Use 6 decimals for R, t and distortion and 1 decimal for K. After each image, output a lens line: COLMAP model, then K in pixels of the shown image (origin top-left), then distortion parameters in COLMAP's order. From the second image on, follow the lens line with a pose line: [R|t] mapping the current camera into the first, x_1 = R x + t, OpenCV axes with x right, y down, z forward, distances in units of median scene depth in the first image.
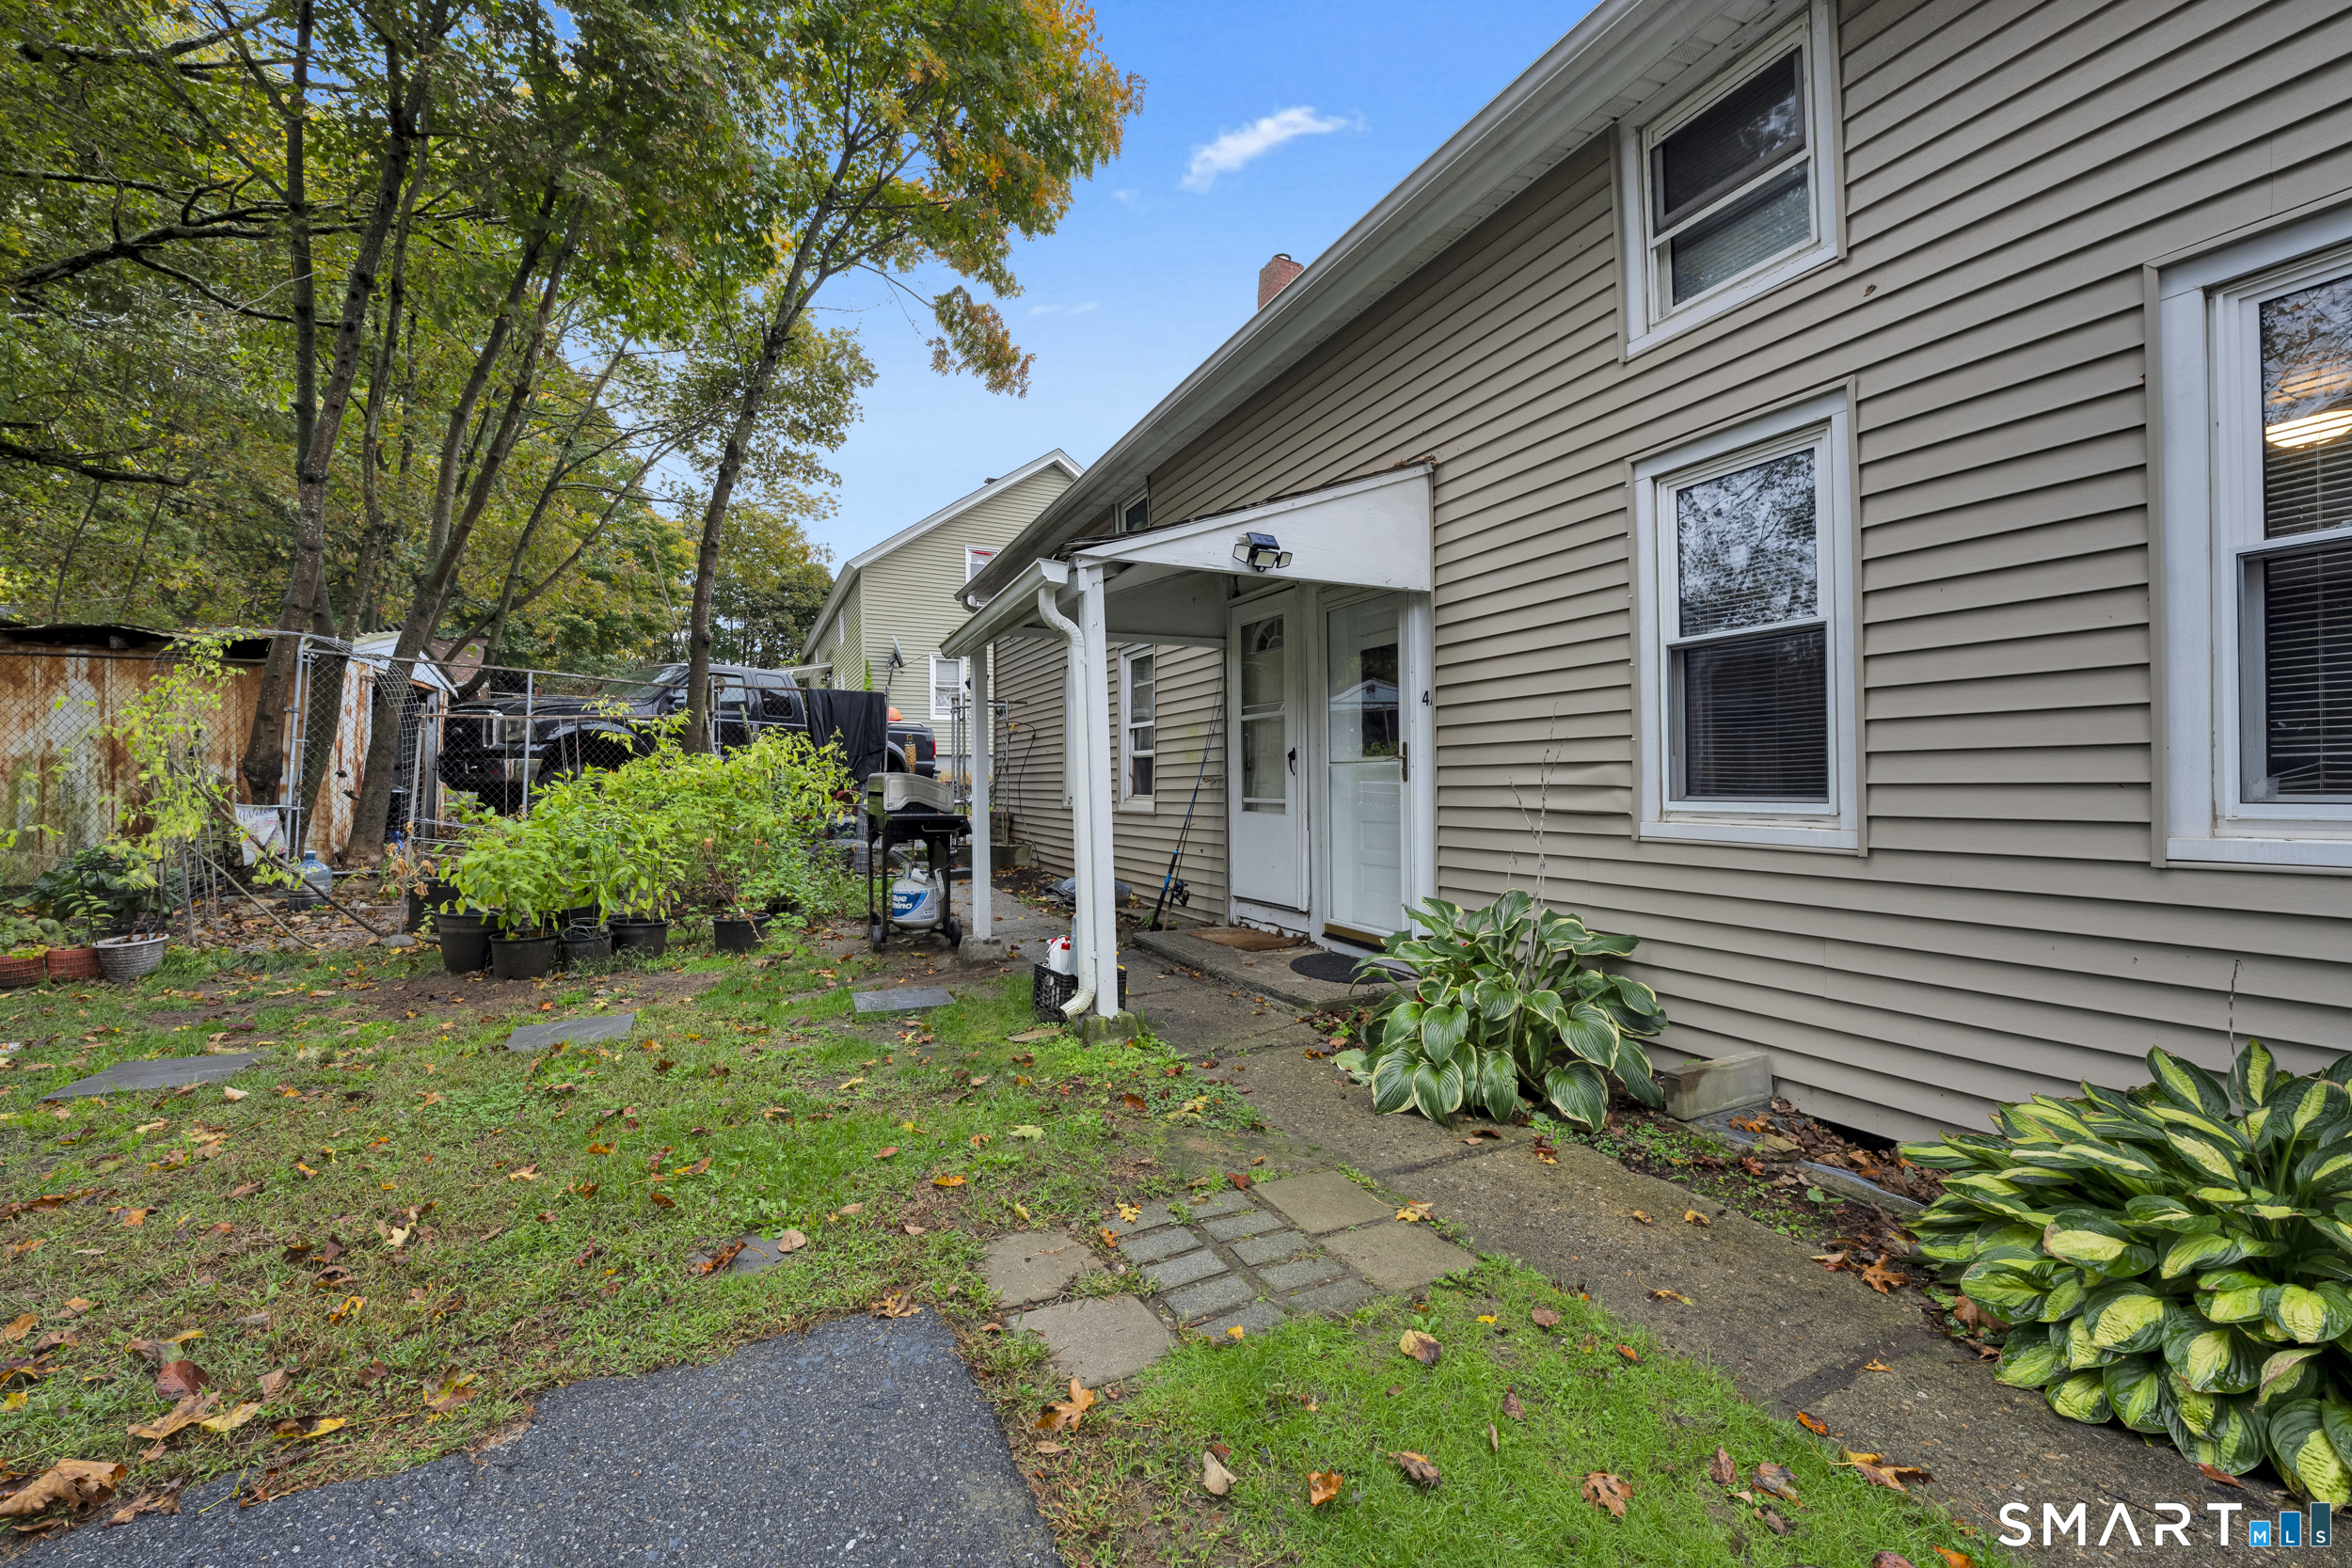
lens RADIAL K [[944.2, 0, 1176.0], [0, 944.2, 784.0], [0, 0, 1]] dist [0.000220, -0.000138]
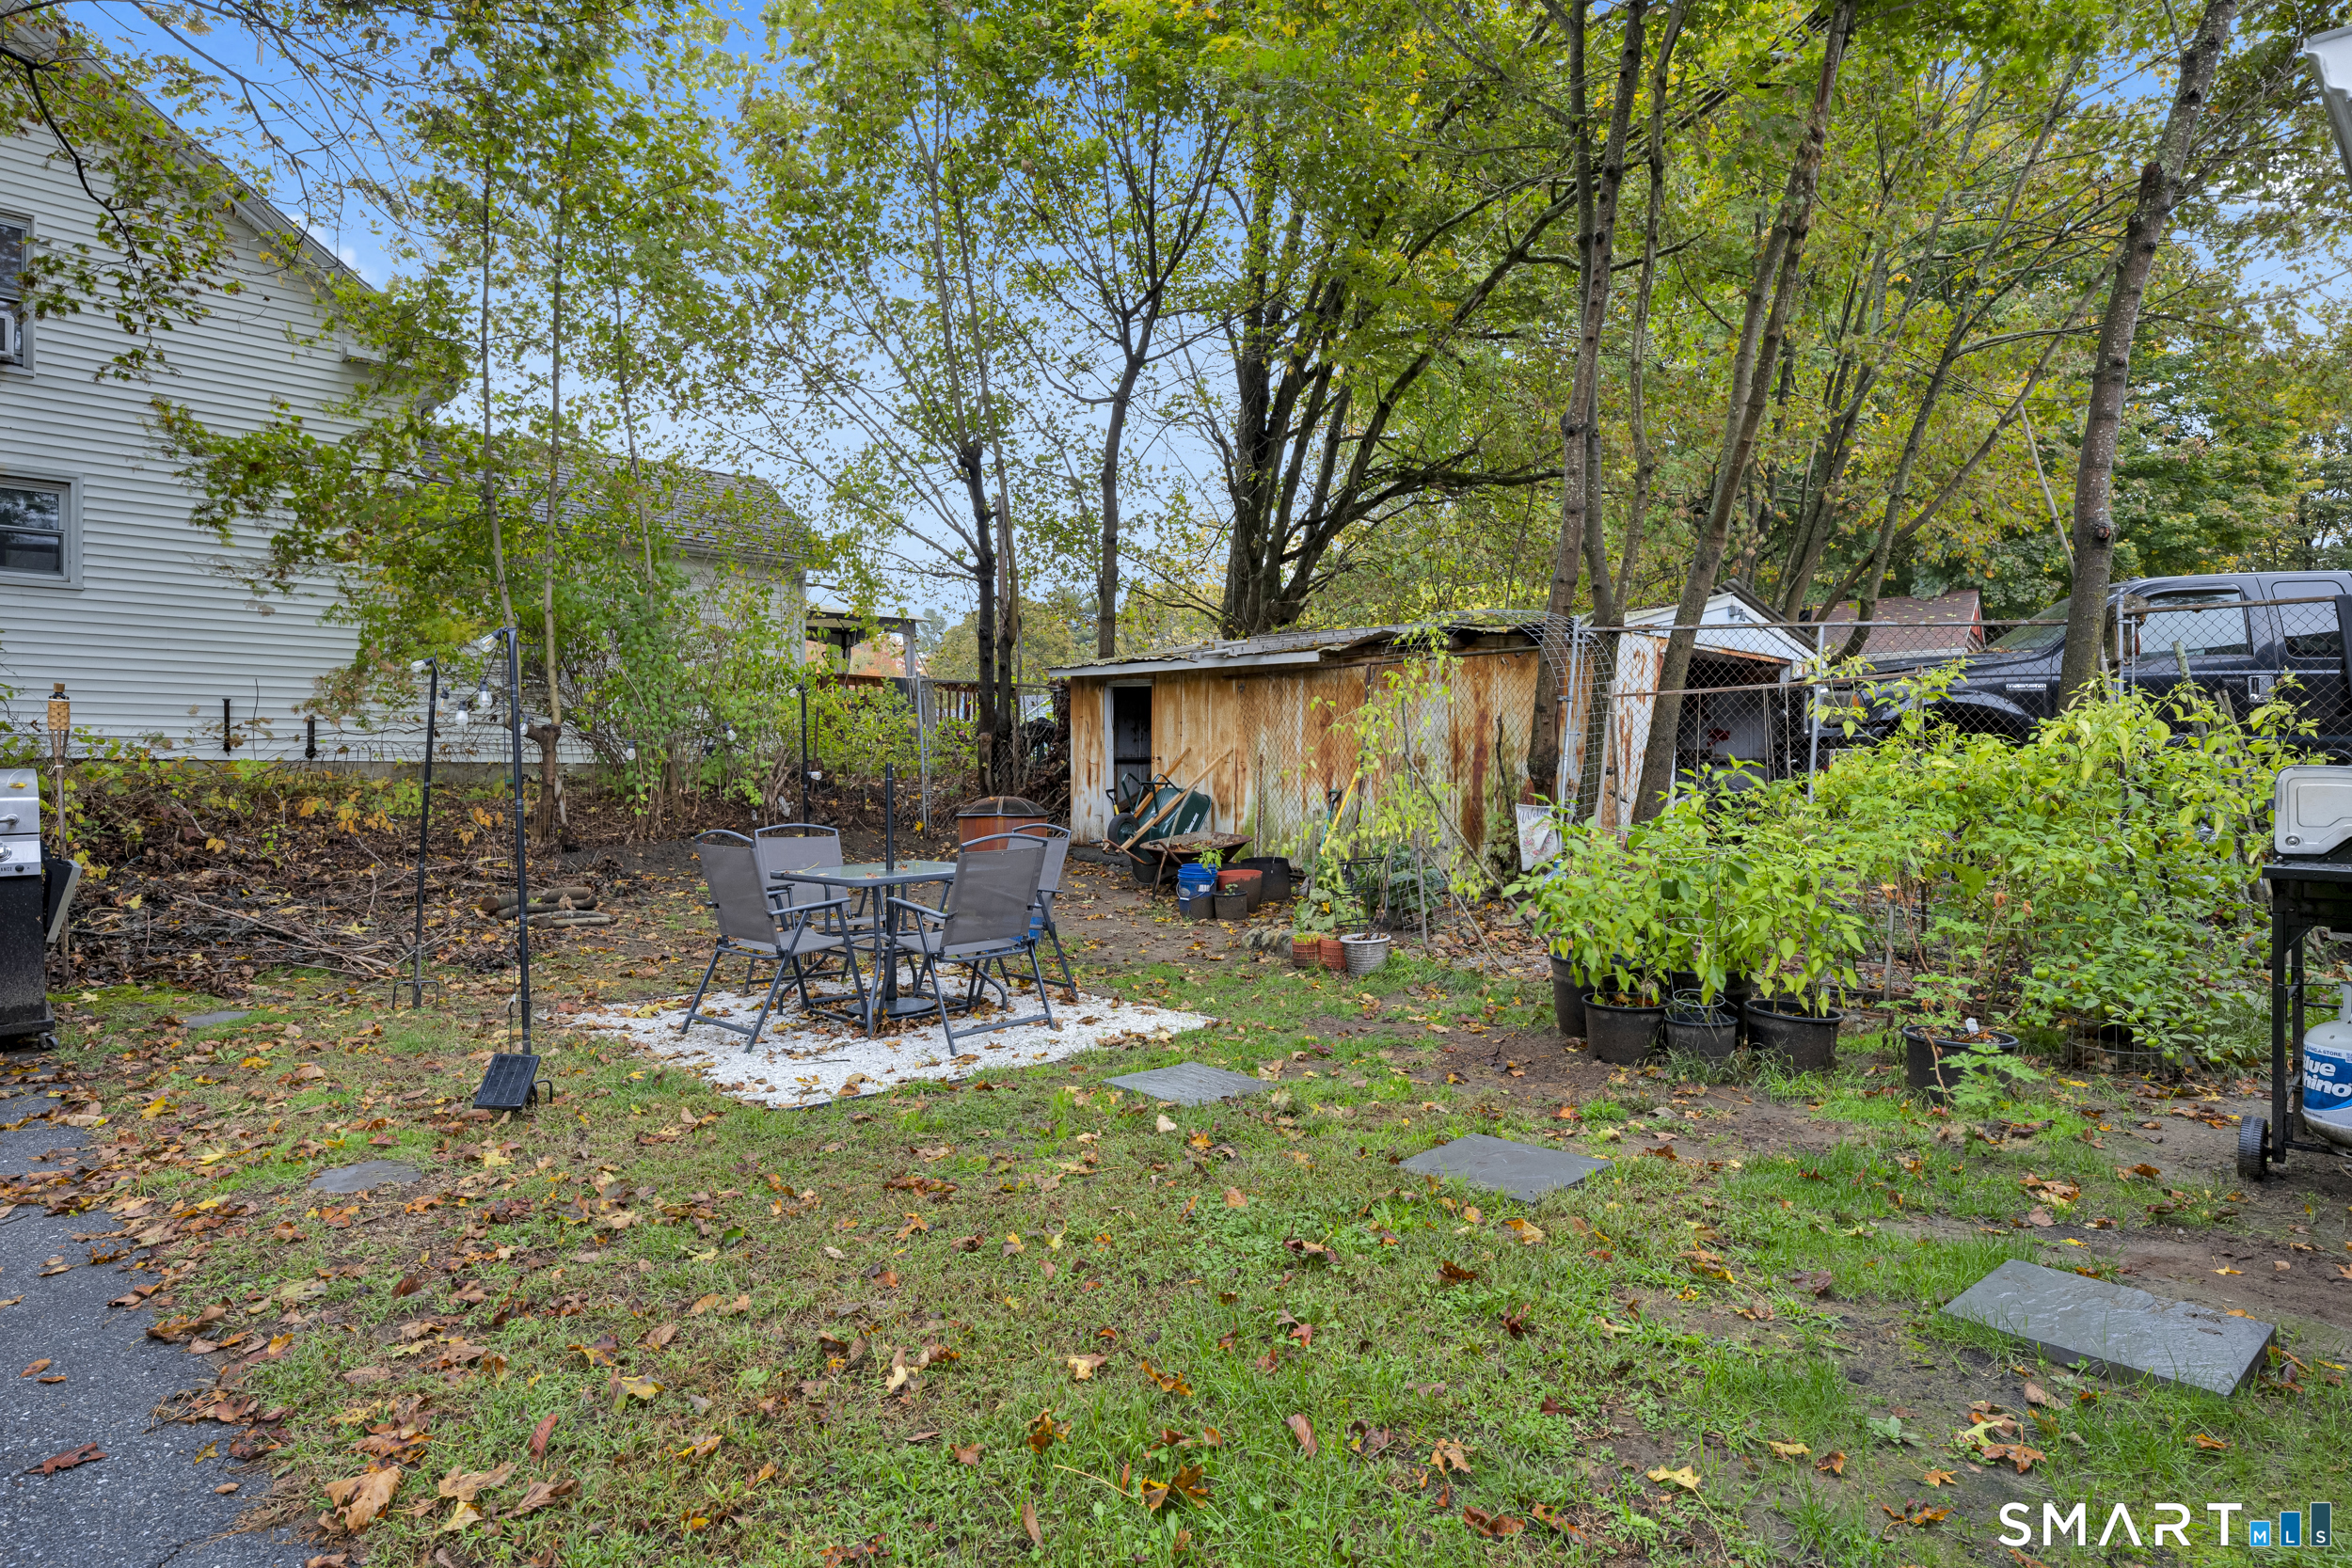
lens RADIAL K [[1238.4, 0, 1176.0], [0, 1238.4, 784.0], [0, 0, 1]] dist [-0.002535, -0.000392]
pose [[0.299936, 0.009512, -0.953912, 0.072174], [-0.008062, 0.999940, 0.007436, -0.003498], [0.953925, 0.005460, 0.299995, 0.343085]]
